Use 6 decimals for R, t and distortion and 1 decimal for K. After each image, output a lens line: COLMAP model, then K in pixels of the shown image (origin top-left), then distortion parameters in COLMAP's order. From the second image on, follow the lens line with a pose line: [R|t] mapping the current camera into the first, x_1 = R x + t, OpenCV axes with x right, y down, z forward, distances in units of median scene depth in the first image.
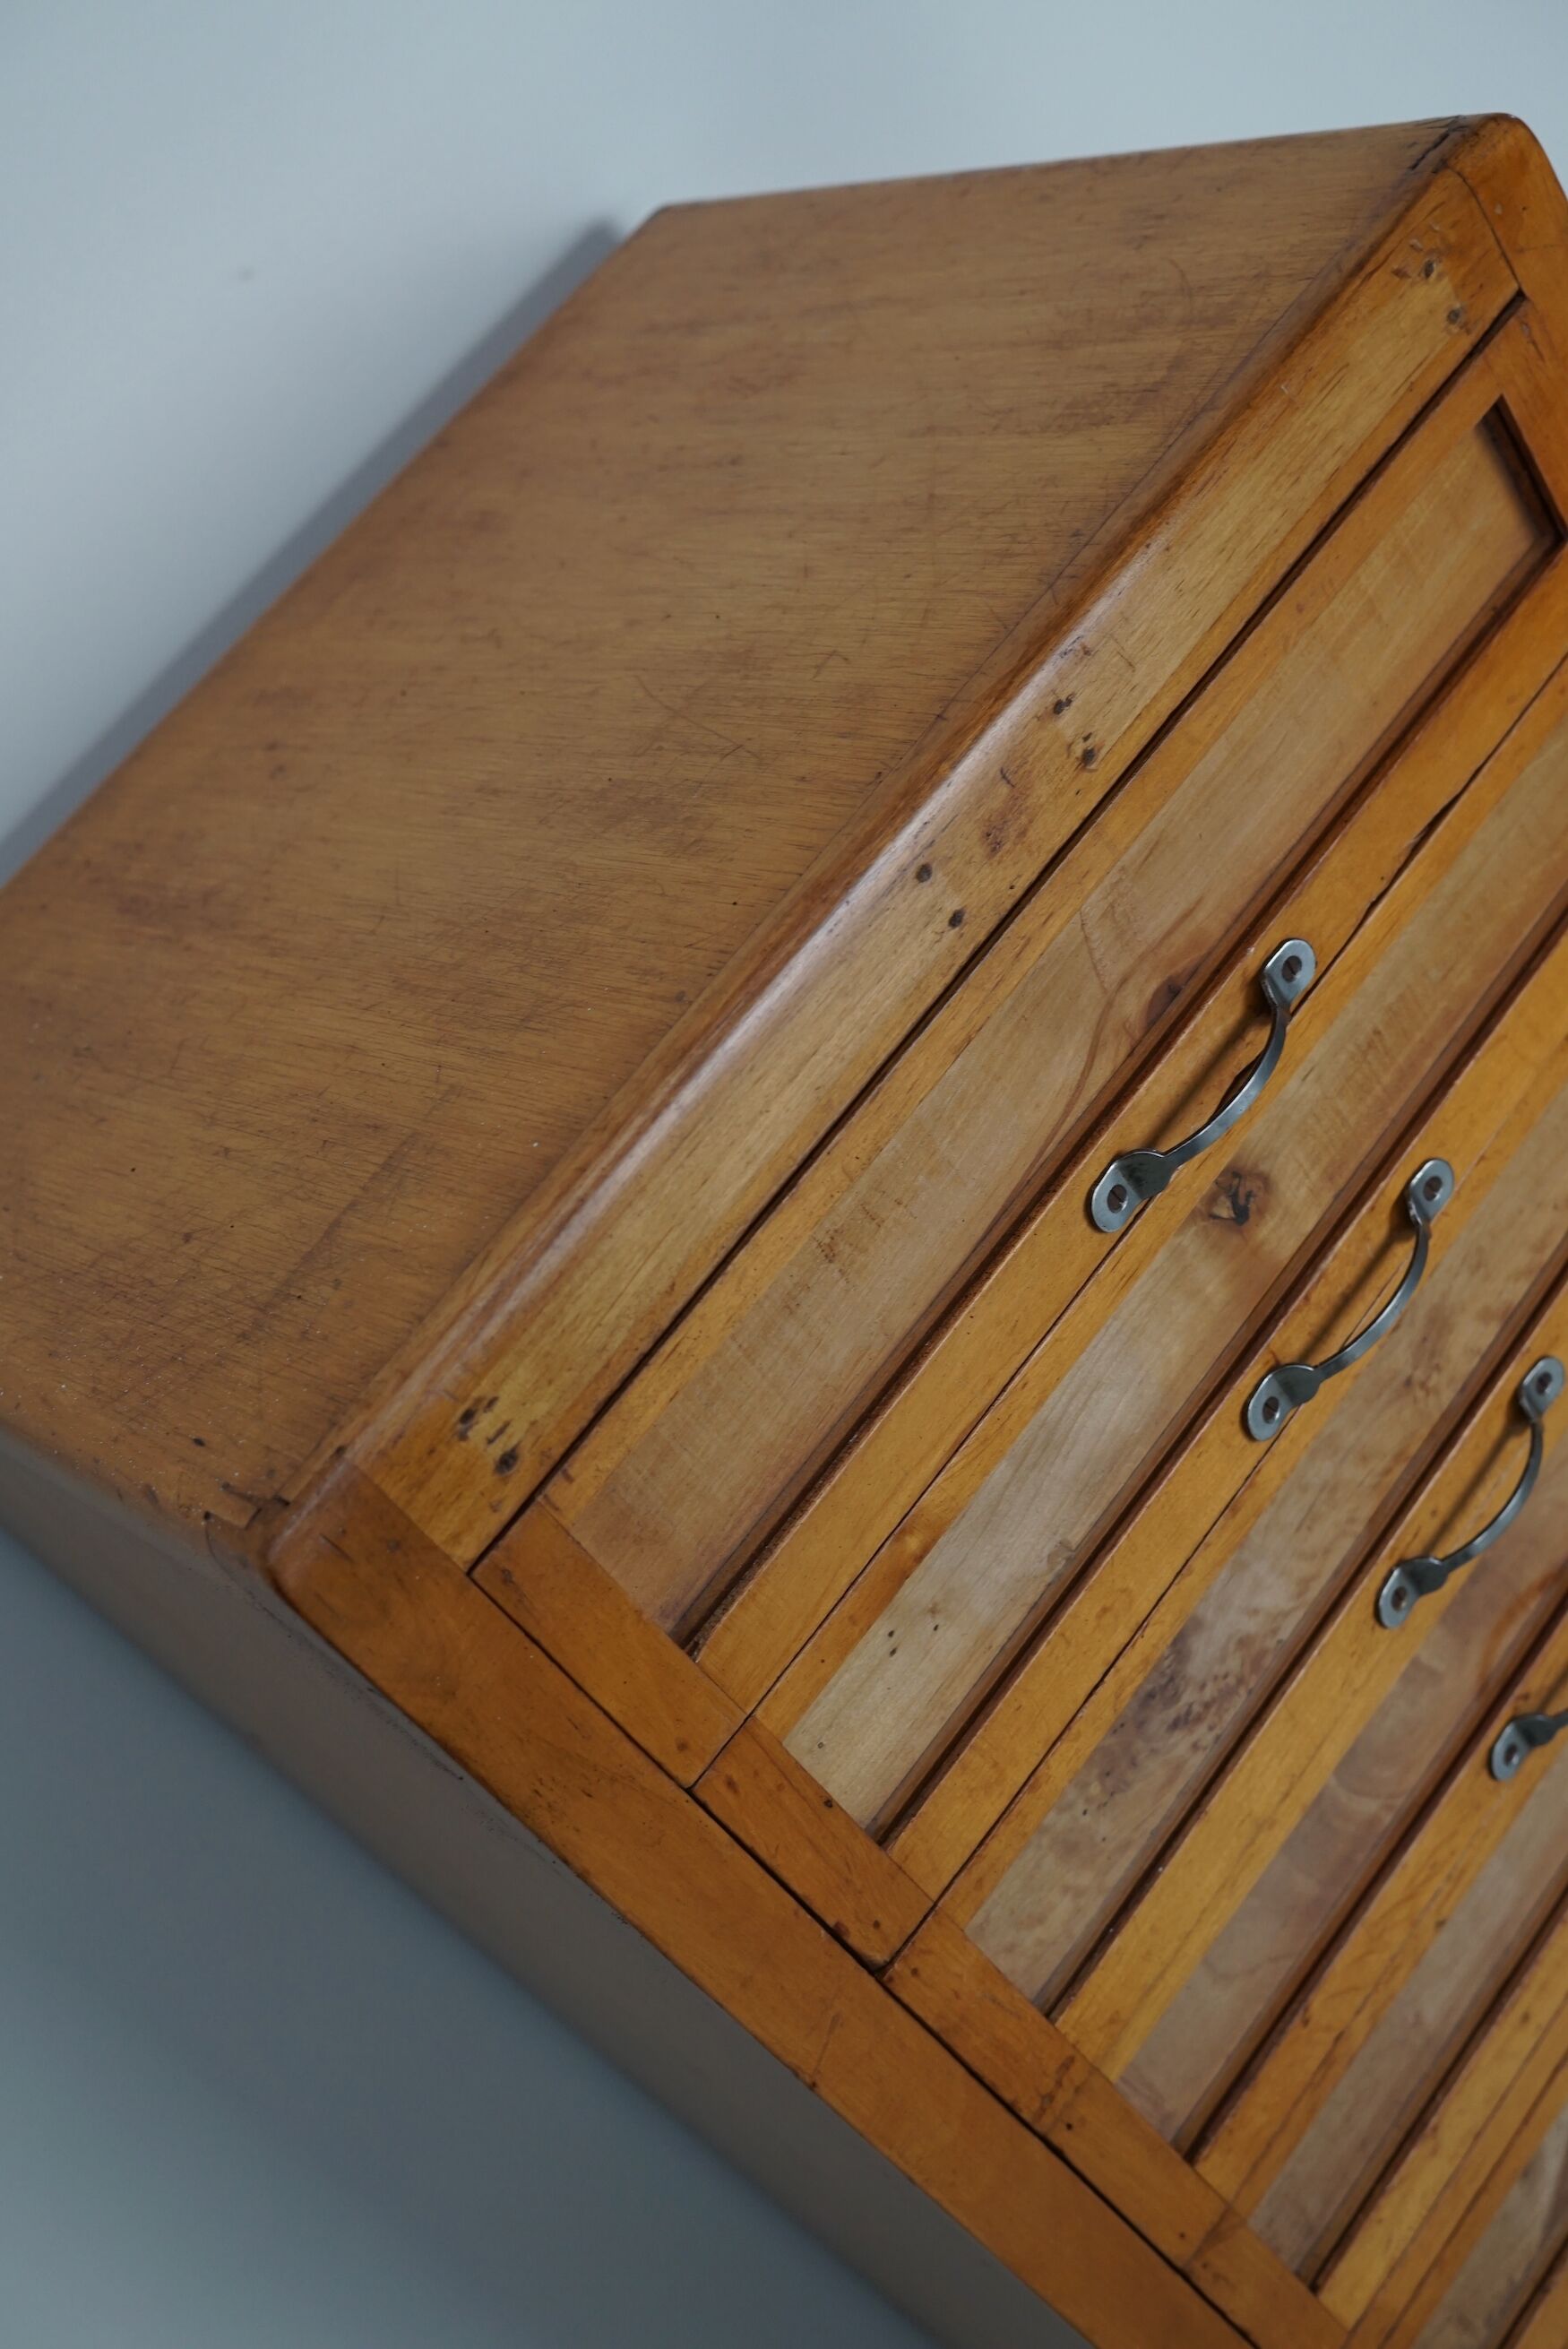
lens RADIAL K [[3012.3, 0, 829.0], [0, 3012.3, 1182.7], [0, 0, 1]] dist [-0.091553, 0.000000]
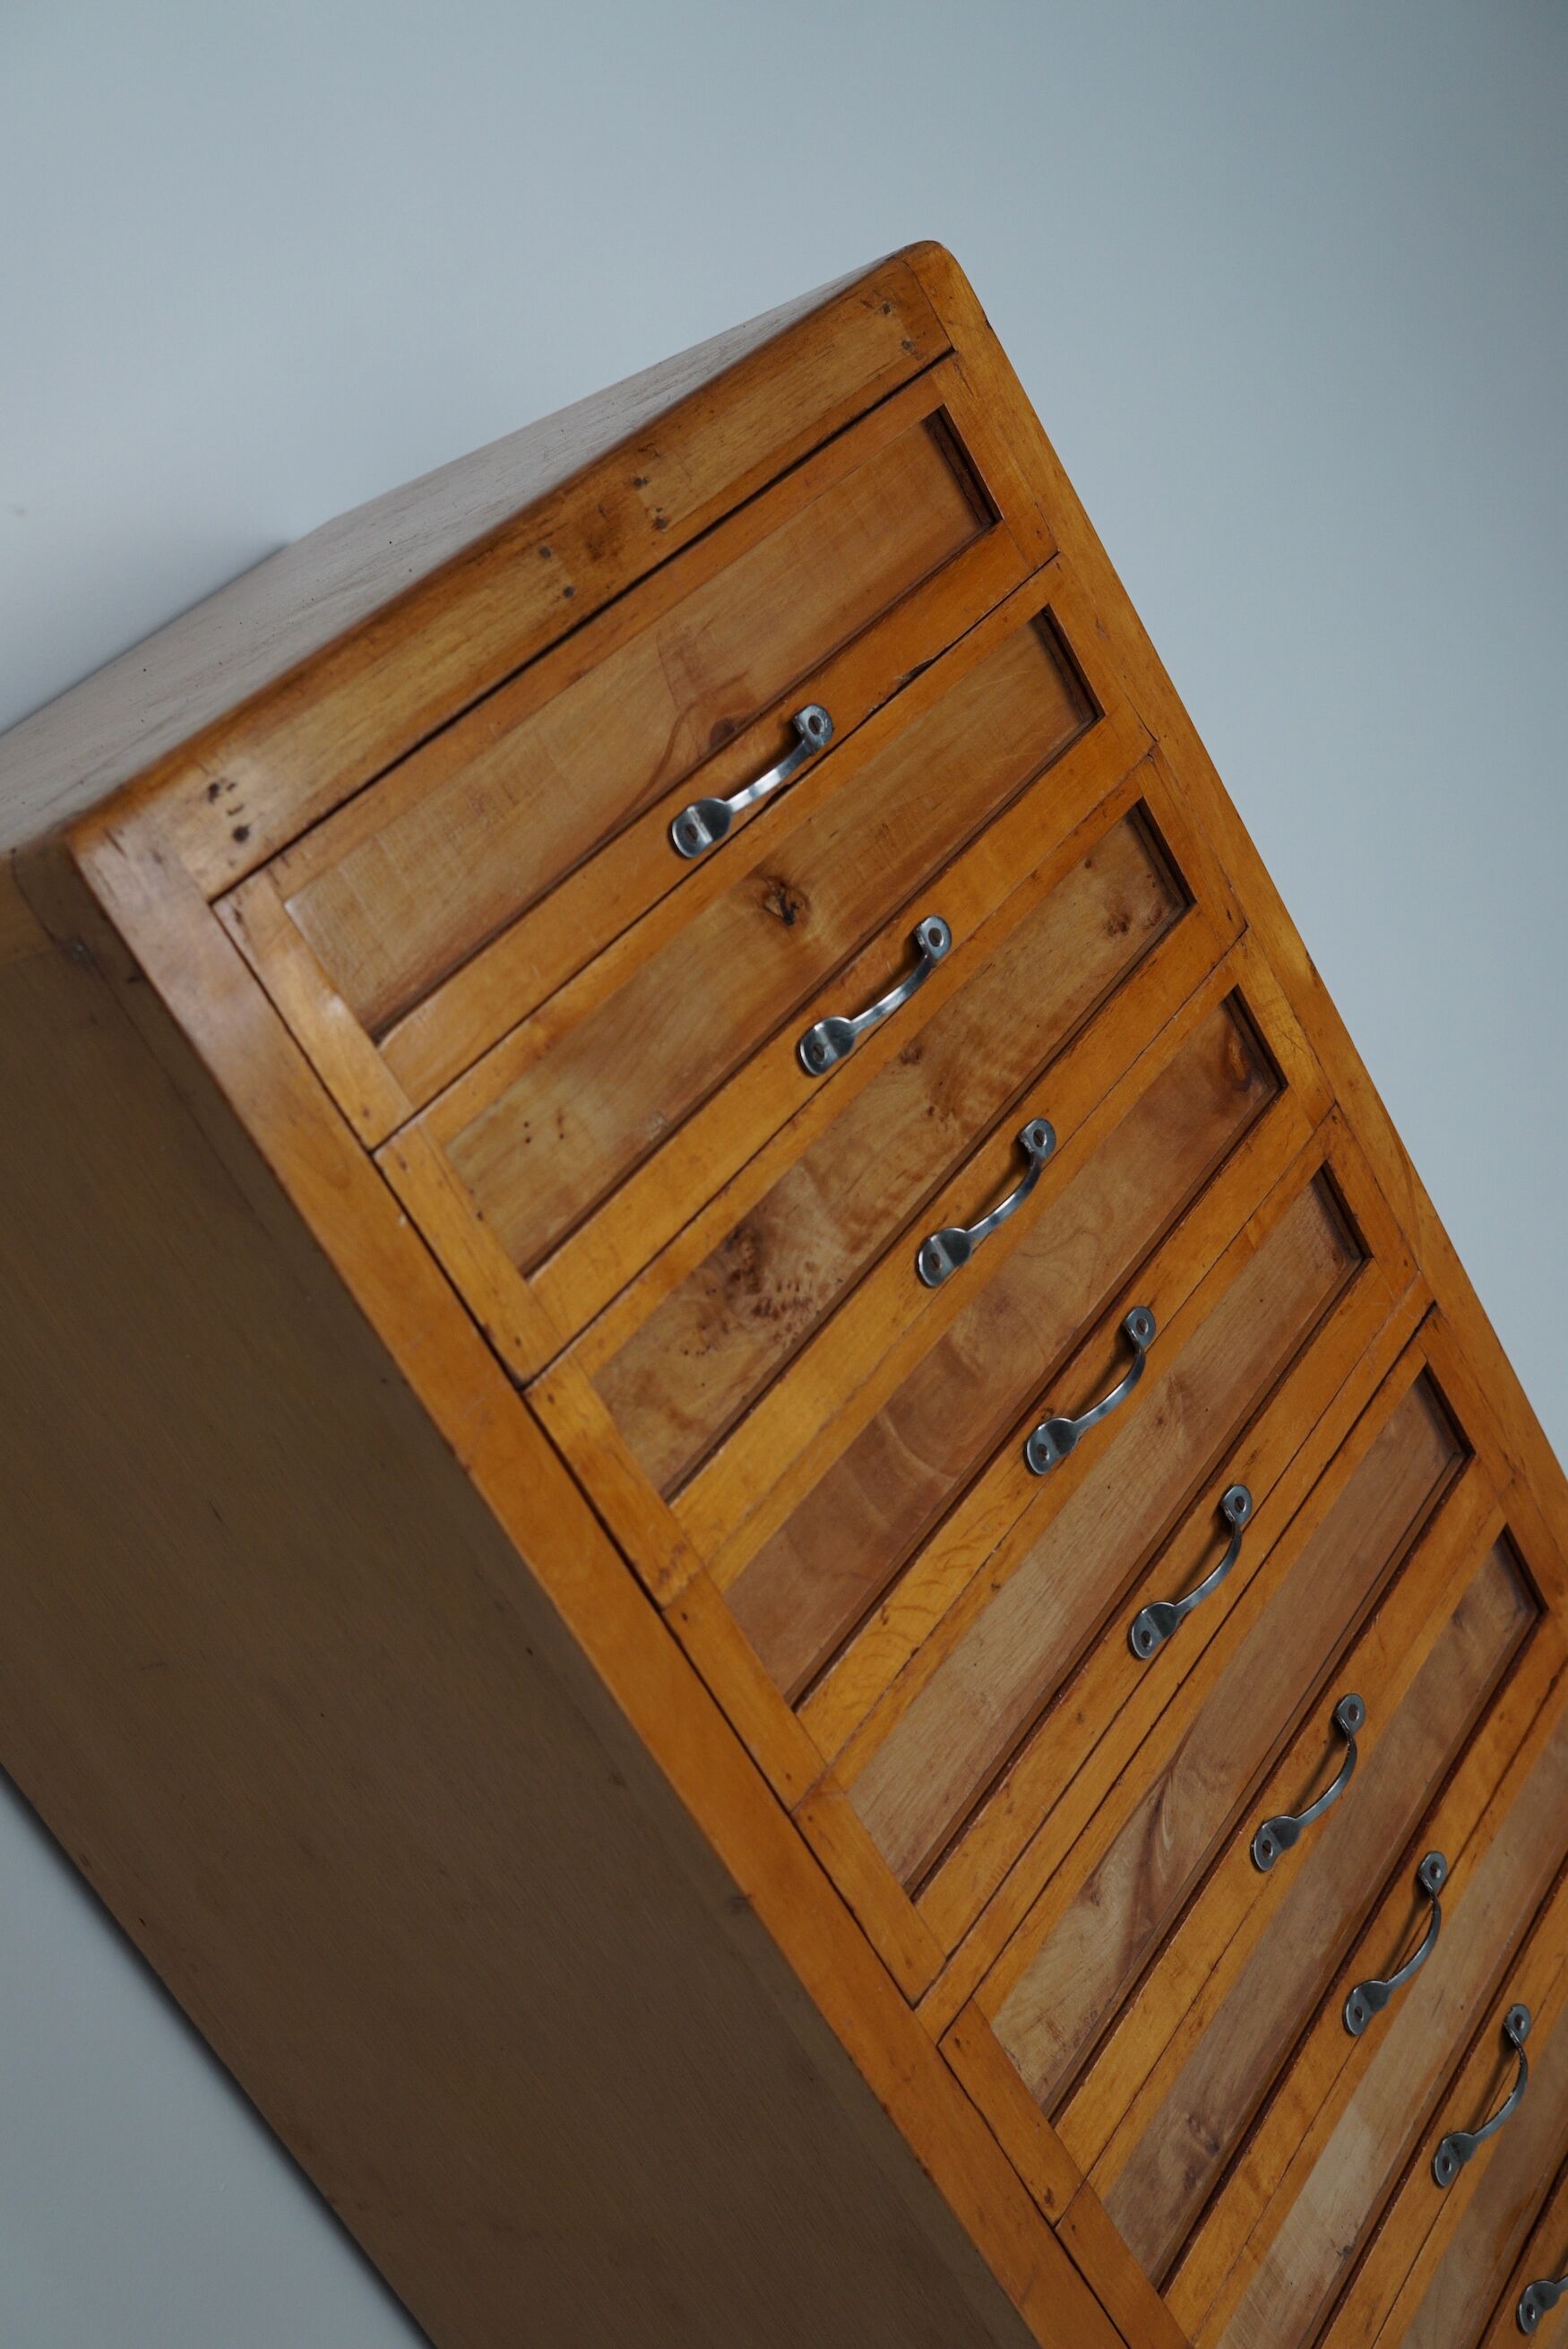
lens RADIAL K [[3012.3, 0, 804.3], [0, 3012.3, 1204.8], [0, 0, 1]] dist [-0.091553, 0.000000]
pose [[0.992113, 0.000004, 0.125347, -0.022004], [0.049737, 0.917894, -0.393696, 0.675704], [-0.115057, 0.396826, 0.910654, -0.155636]]
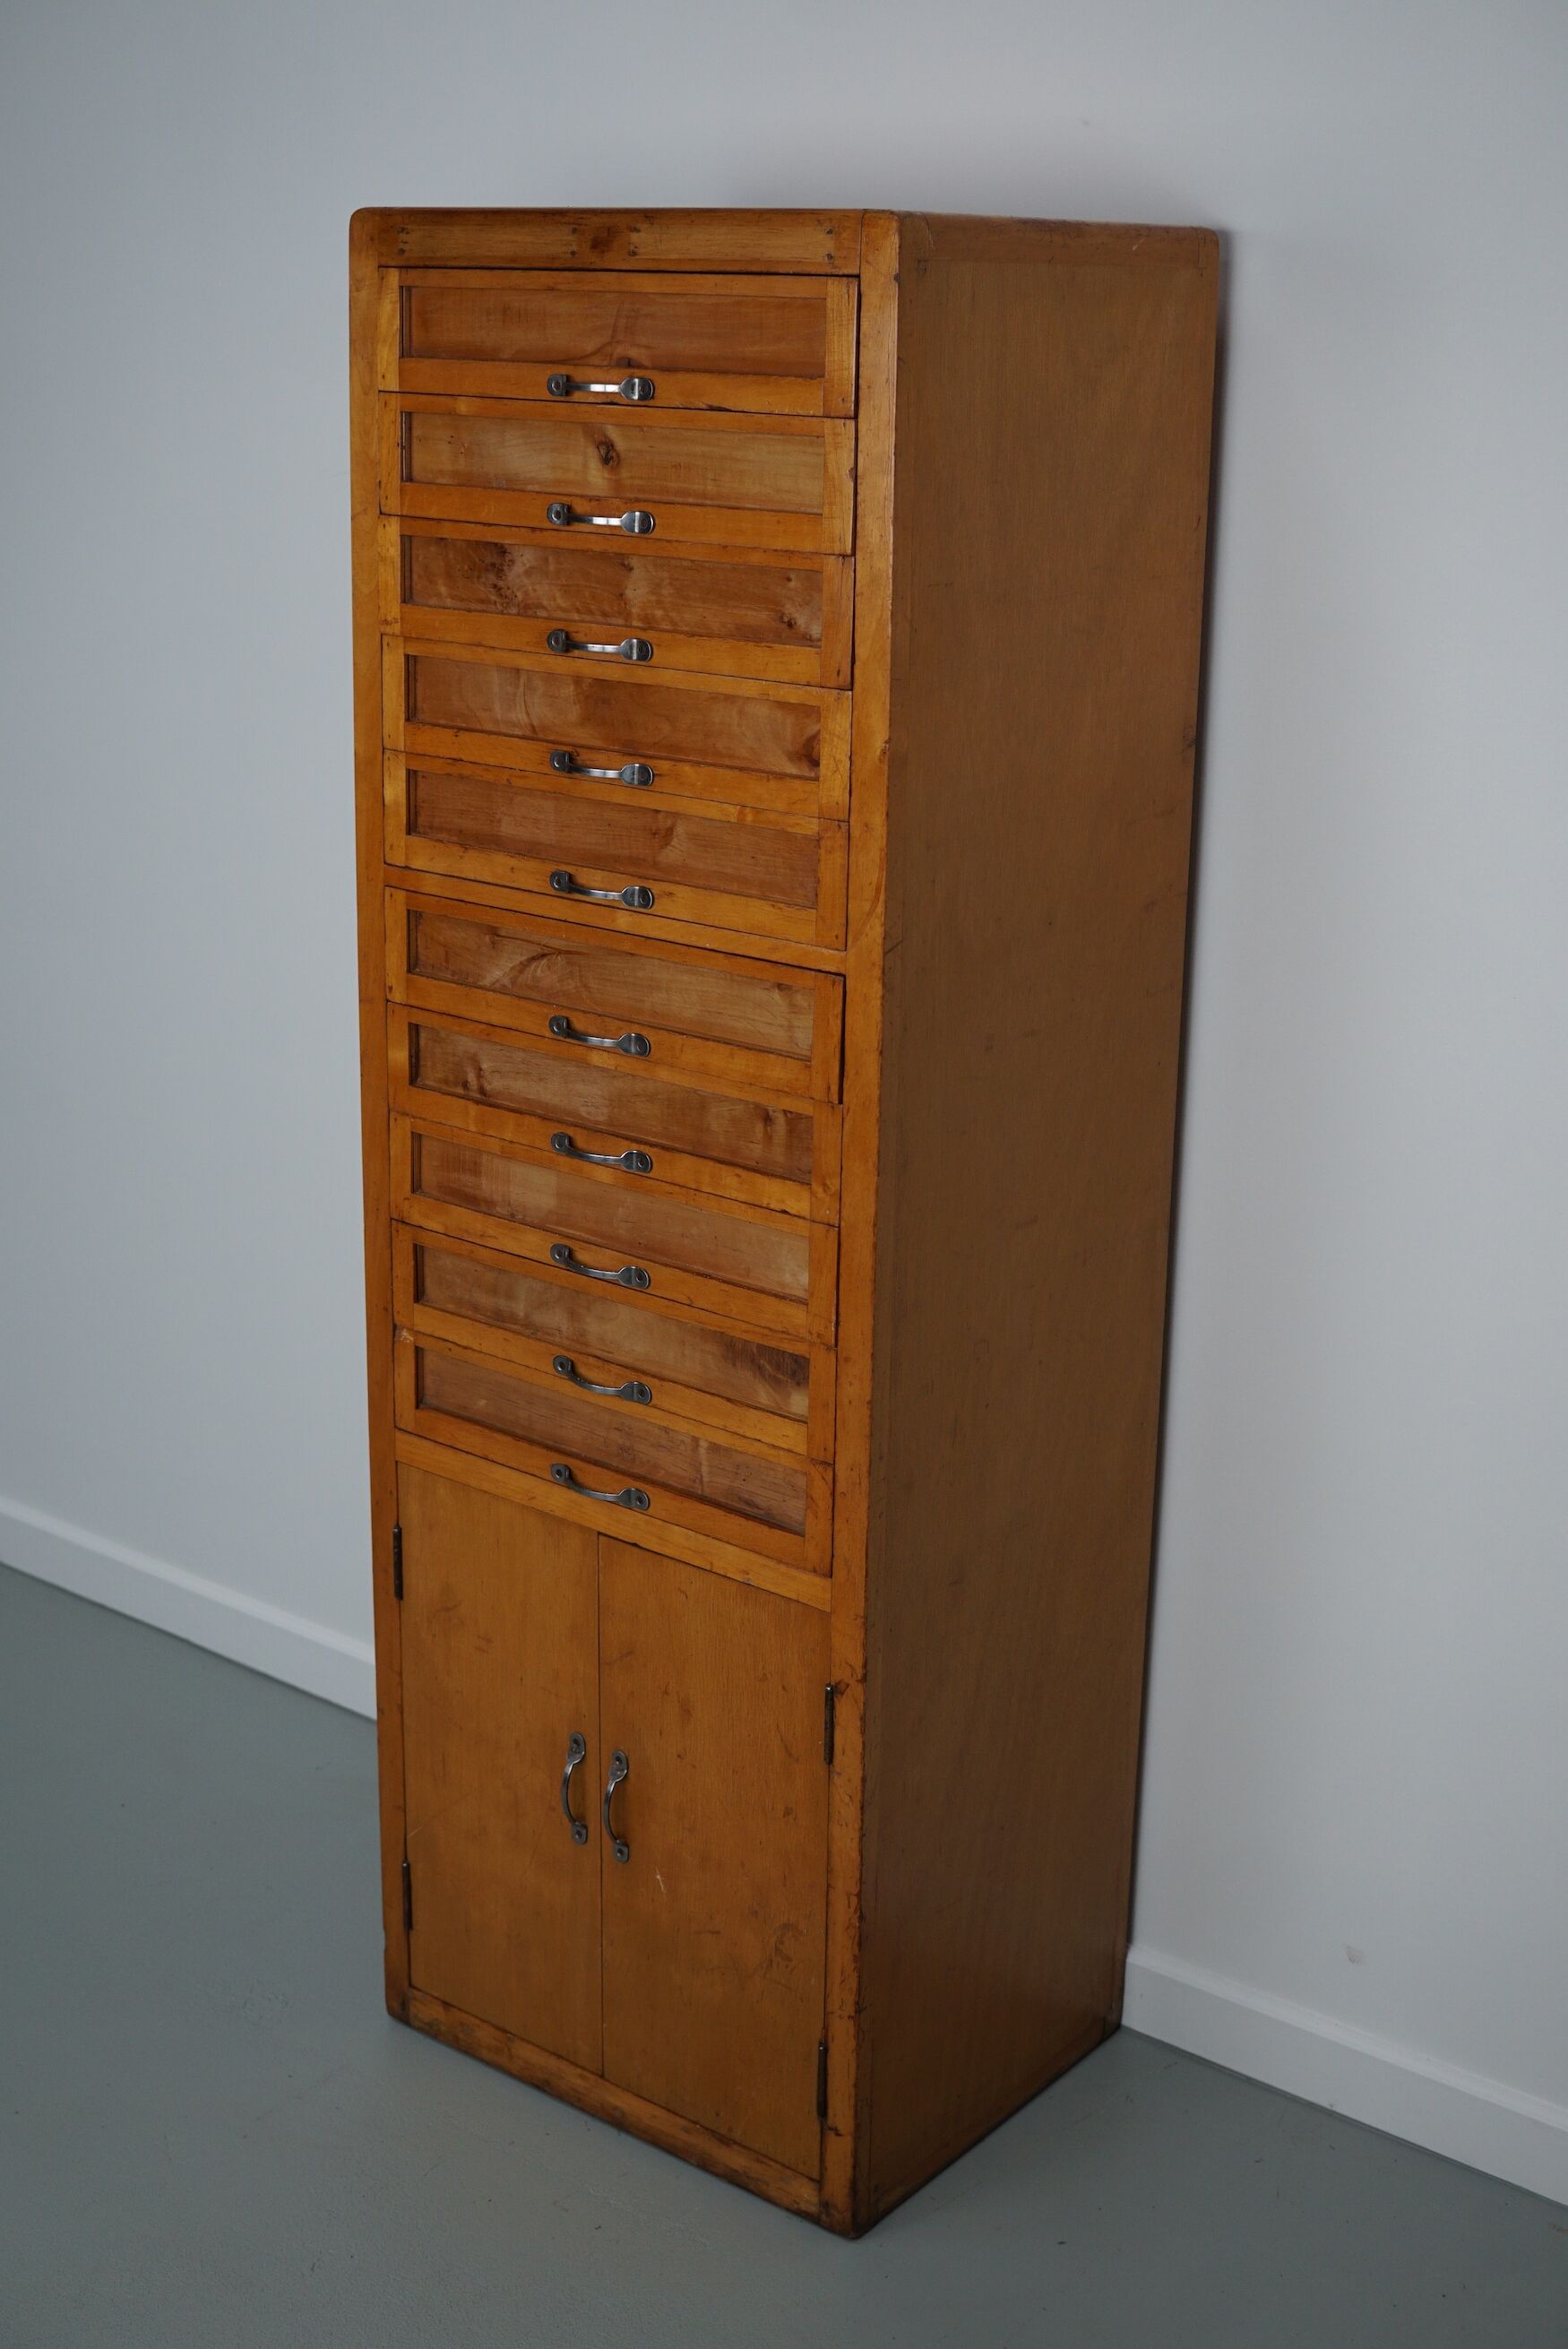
lens RADIAL K [[3012.3, 0, 790.5], [0, 3012.3, 1172.3], [0, 0, 1]] dist [-0.091553, 0.000000]
pose [[0.072730, 0.734237, -0.674987, 2.459277], [-0.704237, 0.517037, 0.486541, -1.092557], [0.706229, 0.439965, 0.554681, -0.052422]]
